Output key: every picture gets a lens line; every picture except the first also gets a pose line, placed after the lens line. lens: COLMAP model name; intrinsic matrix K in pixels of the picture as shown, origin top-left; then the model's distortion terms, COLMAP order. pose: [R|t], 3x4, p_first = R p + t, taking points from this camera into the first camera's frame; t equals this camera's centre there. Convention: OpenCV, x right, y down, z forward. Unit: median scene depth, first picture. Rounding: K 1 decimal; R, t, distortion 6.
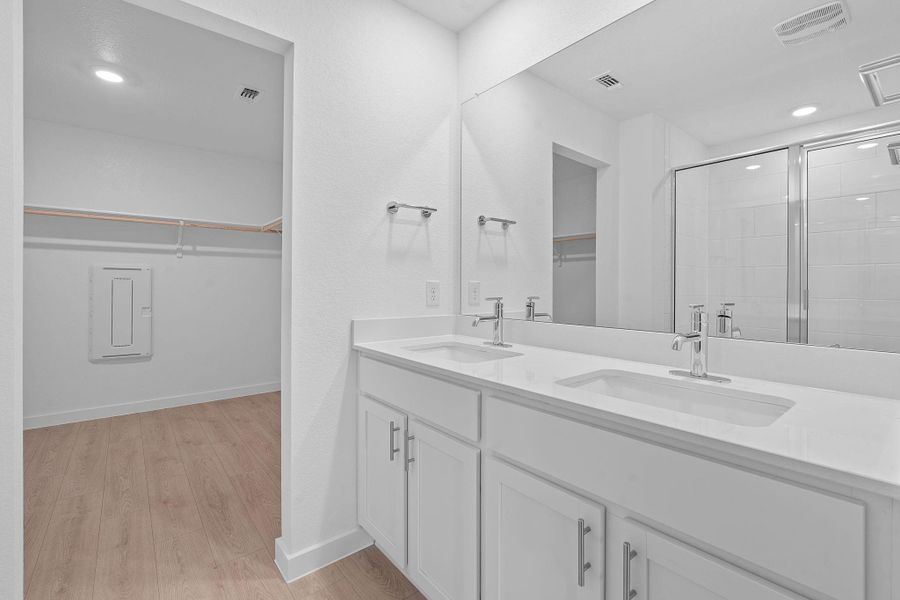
lens RADIAL K [[405.0, 0, 451.0], [0, 405.0, 275.8], [0, 0, 1]] dist [-0.006294, 0.000510]
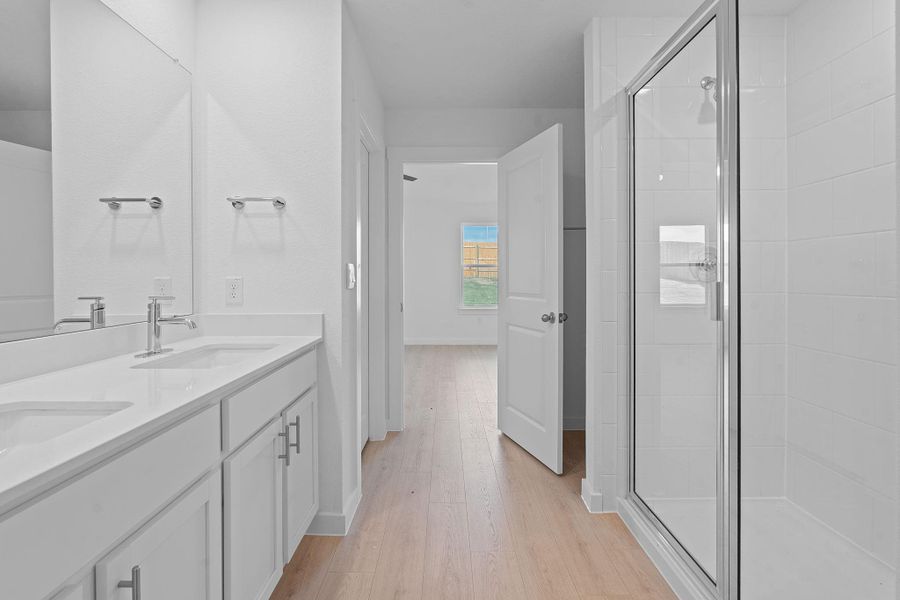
lens RADIAL K [[403.6, 0, 449.6], [0, 403.6, 277.6], [0, 0, 1]] dist [-0.004466, -0.000040]
pose [[0.782375, -0.017438, -0.622564, 1.023647], [0.030216, 0.999494, 0.009977, 0.023950], [0.622074, -0.026617, 0.782506, 0.696011]]
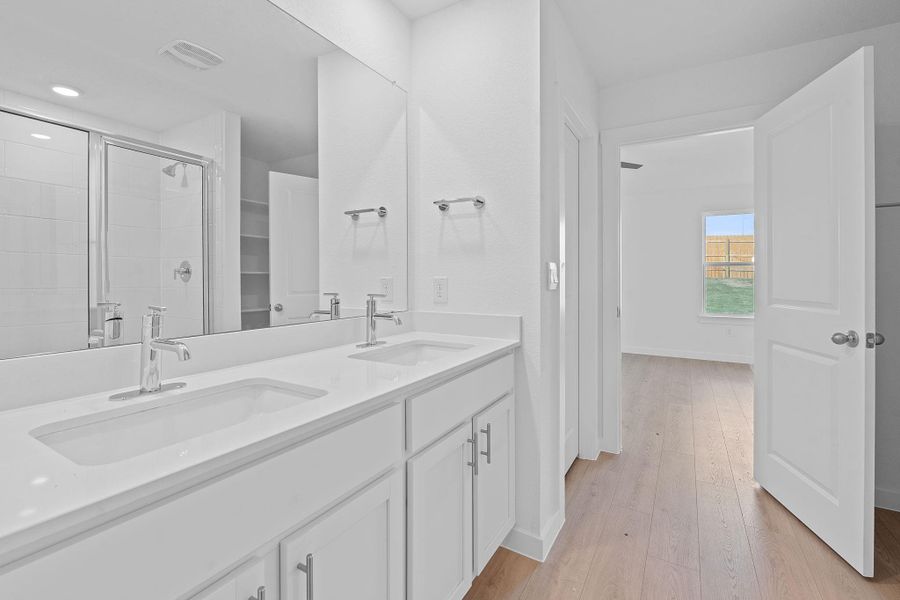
lens RADIAL K [[405.0, 0, 451.0], [0, 405.0, 275.8], [0, 0, 1]] dist [-0.006294, 0.000510]
pose [[0.357503, -0.020417, -0.933689, 0.979836], [0.027242, 0.999564, -0.011427, 0.026012], [0.933515, -0.021350, 0.357903, 0.786738]]
